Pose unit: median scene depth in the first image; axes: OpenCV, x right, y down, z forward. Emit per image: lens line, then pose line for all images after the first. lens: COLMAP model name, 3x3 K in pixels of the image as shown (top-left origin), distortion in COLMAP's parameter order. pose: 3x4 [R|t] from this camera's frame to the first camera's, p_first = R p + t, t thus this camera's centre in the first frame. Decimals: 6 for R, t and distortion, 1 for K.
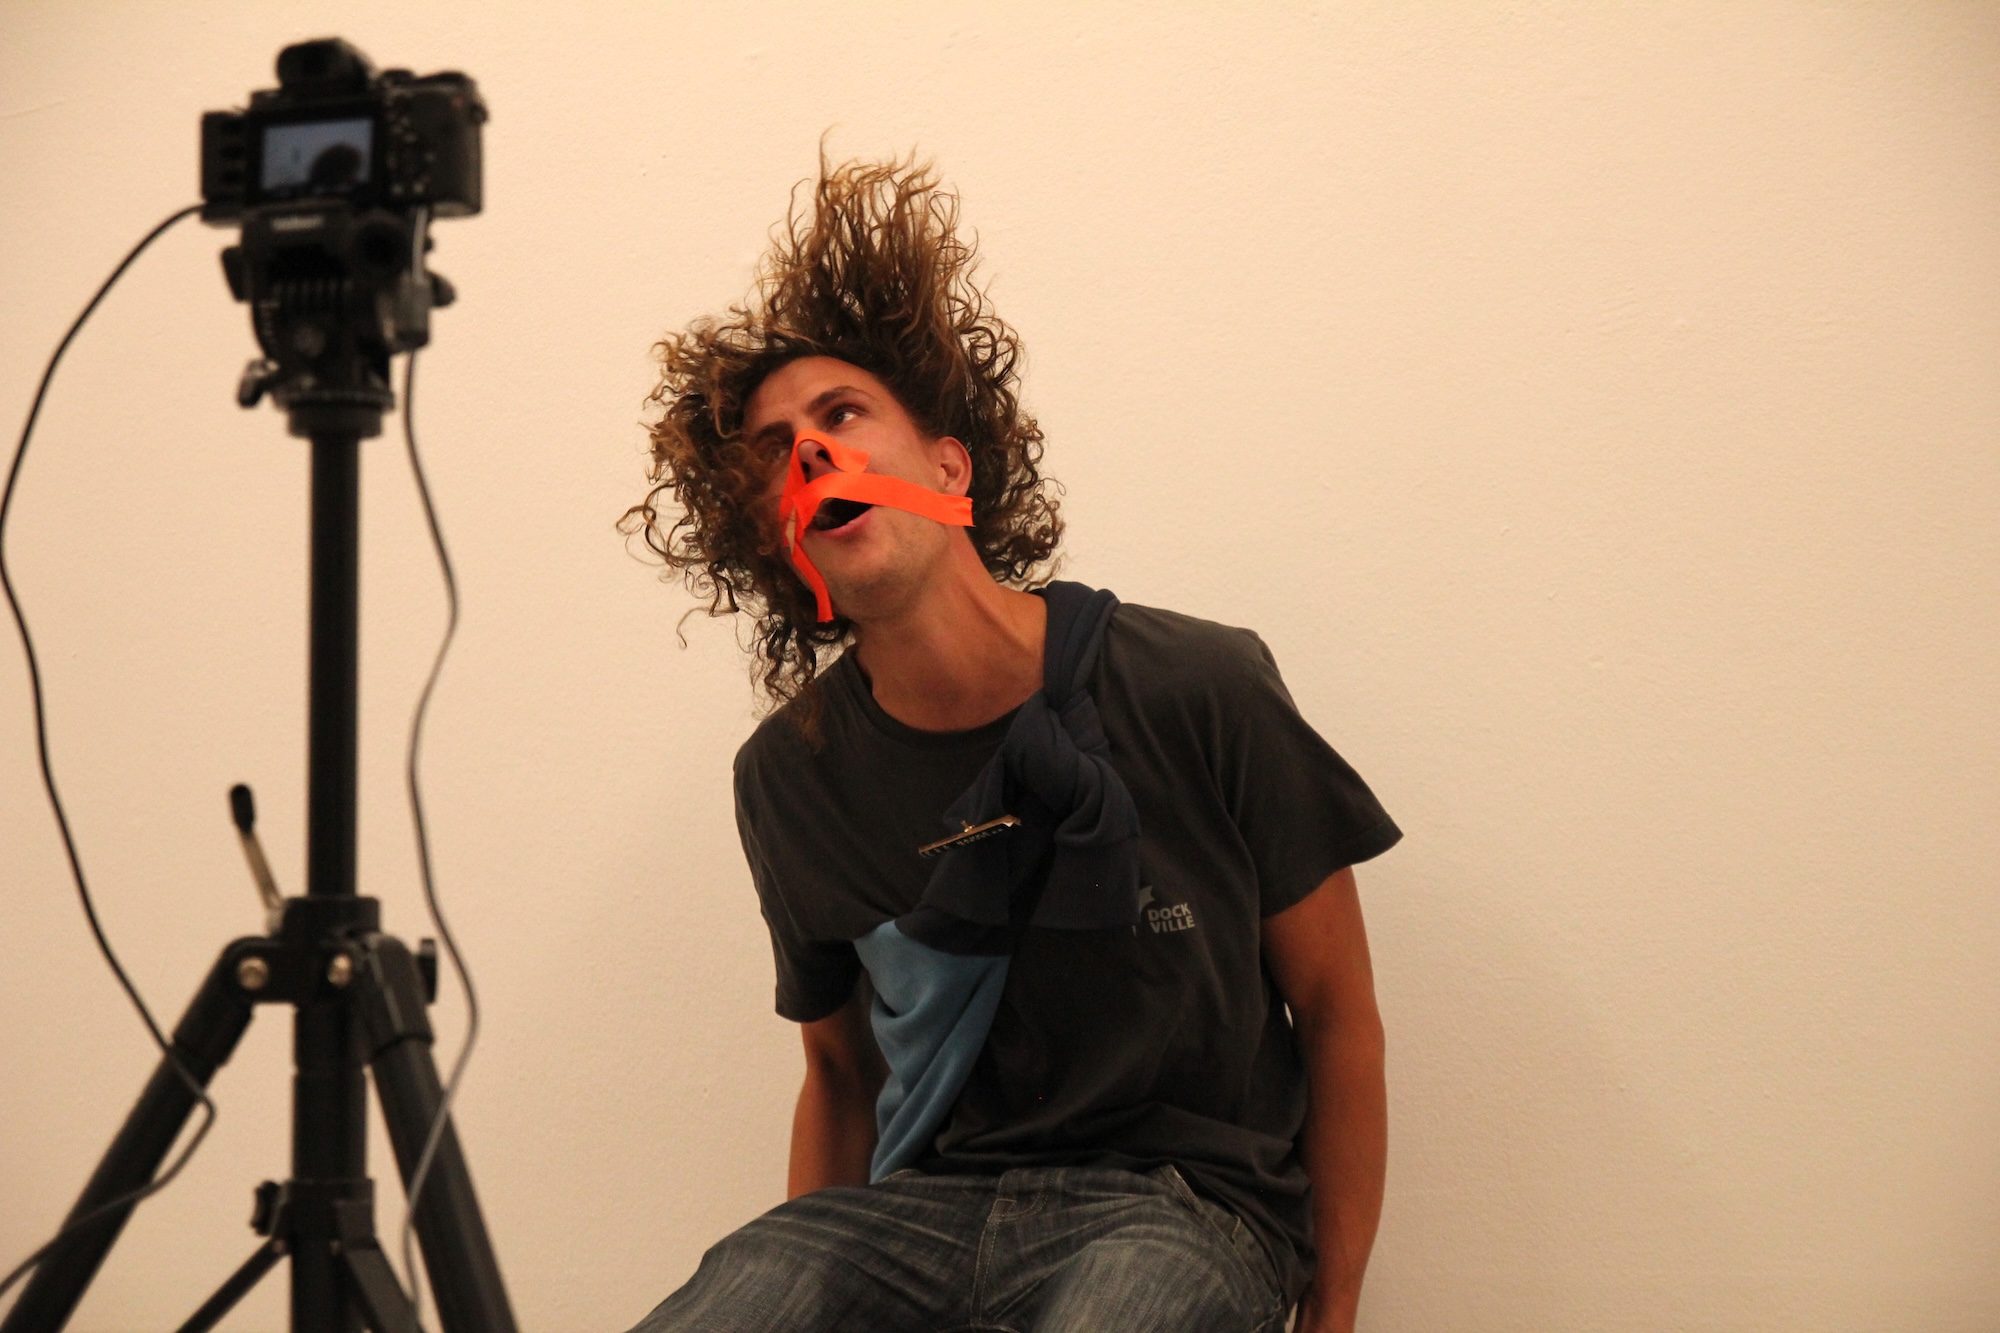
lens RADIAL K [[4221.7, 0, 1003.4], [0, 4221.7, 675.7], [0, 0, 1]] dist [0.065511, 0.000000]
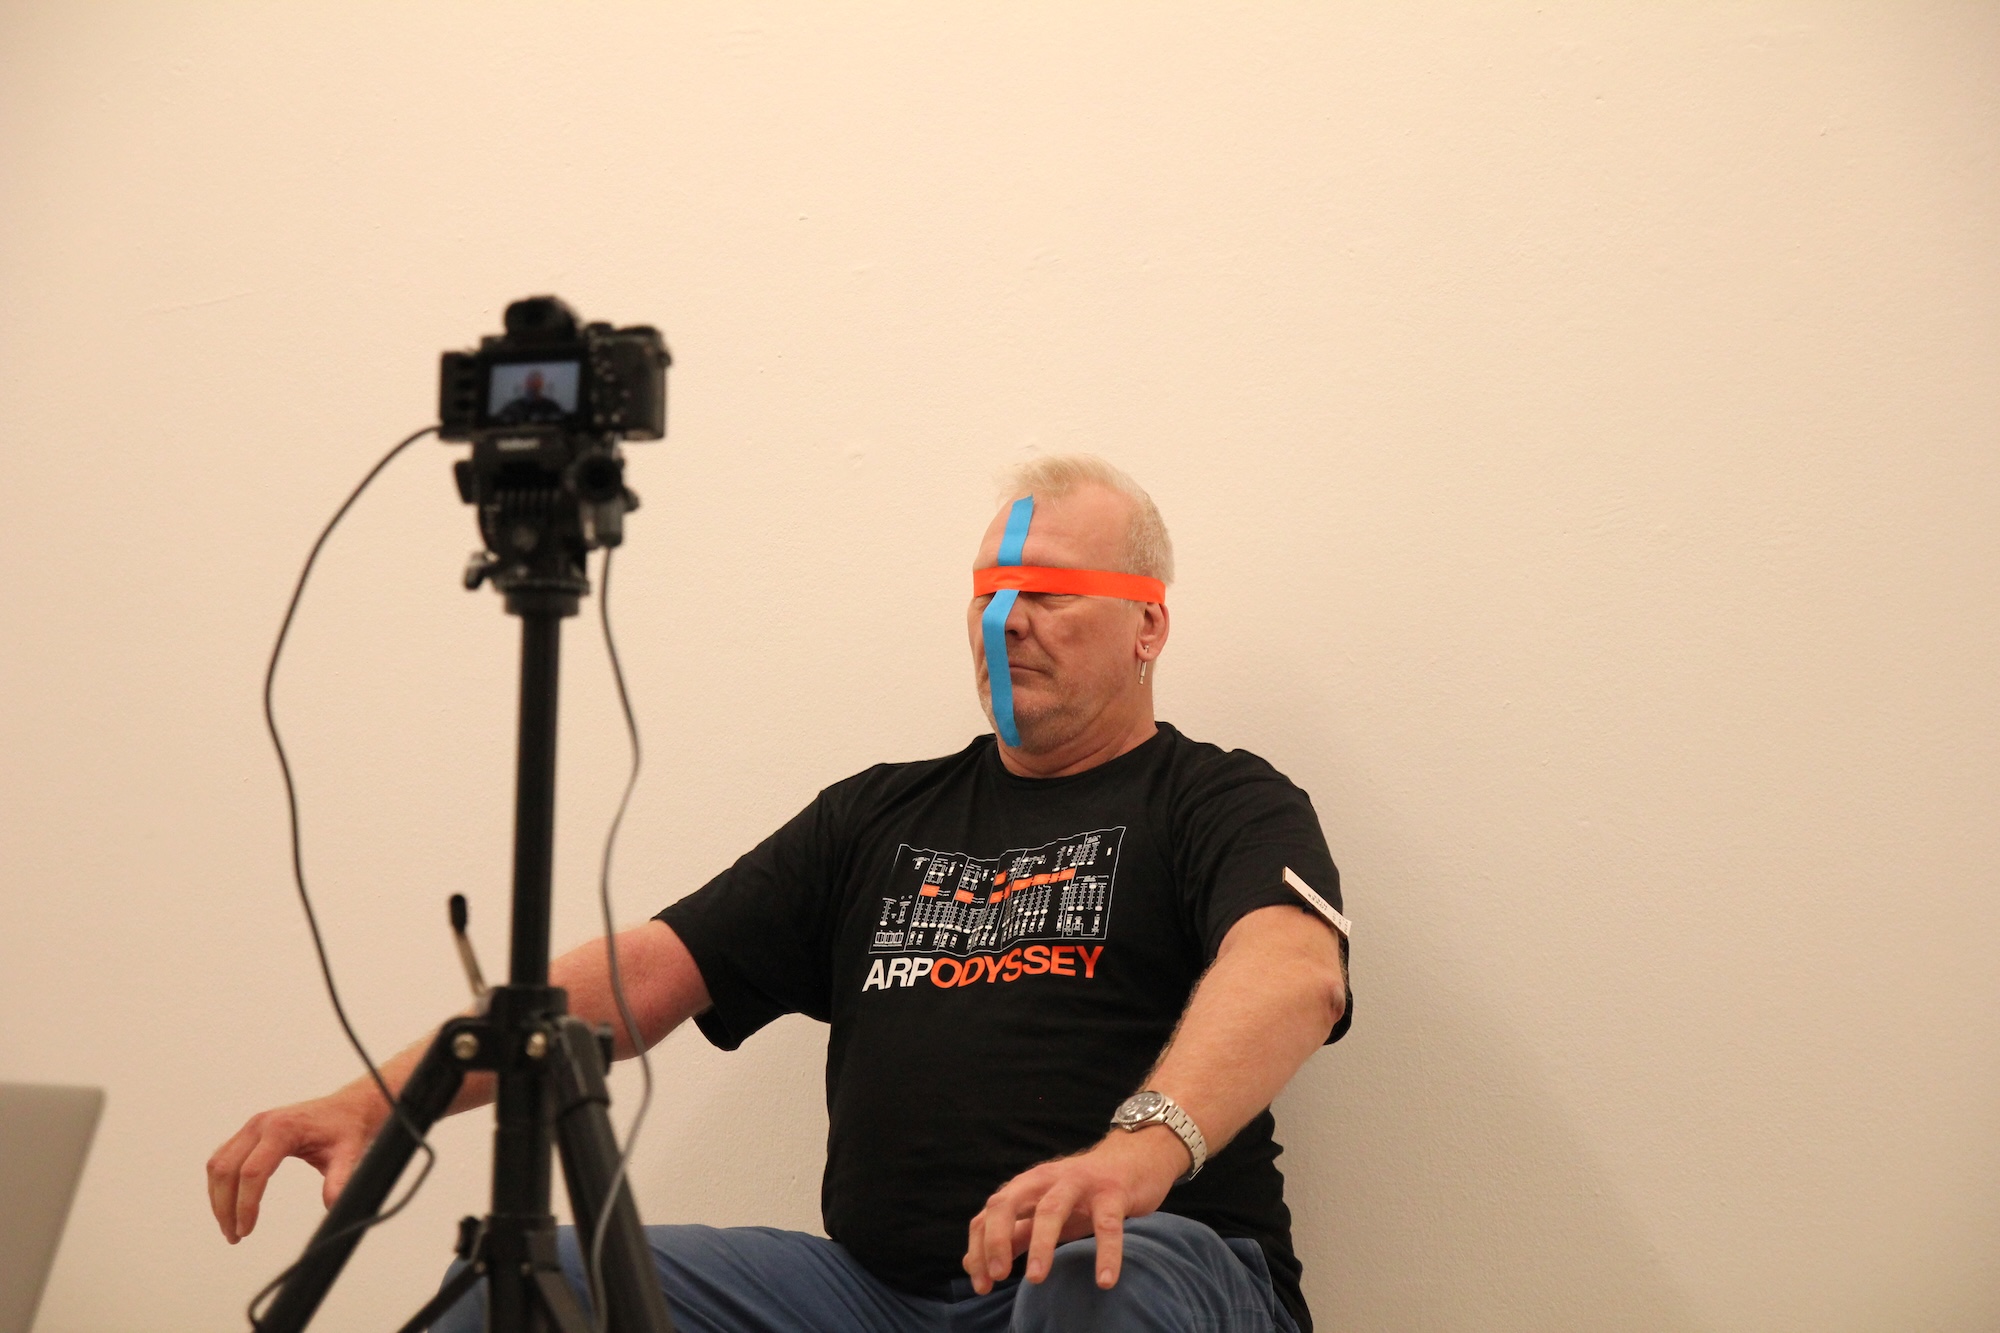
lens RADIAL K [[4221.7, 0, 986.9], [0, 4221.7, 652.8], [0, 0, 1]] dist [0.065511, 0.000000]
pose [[0.999547, 0.025801, -0.015488, -0.007833], [-0.026363, 0.998957, -0.037270, -0.002781], [0.014510, 0.037662, 0.999185, -0.235288]]
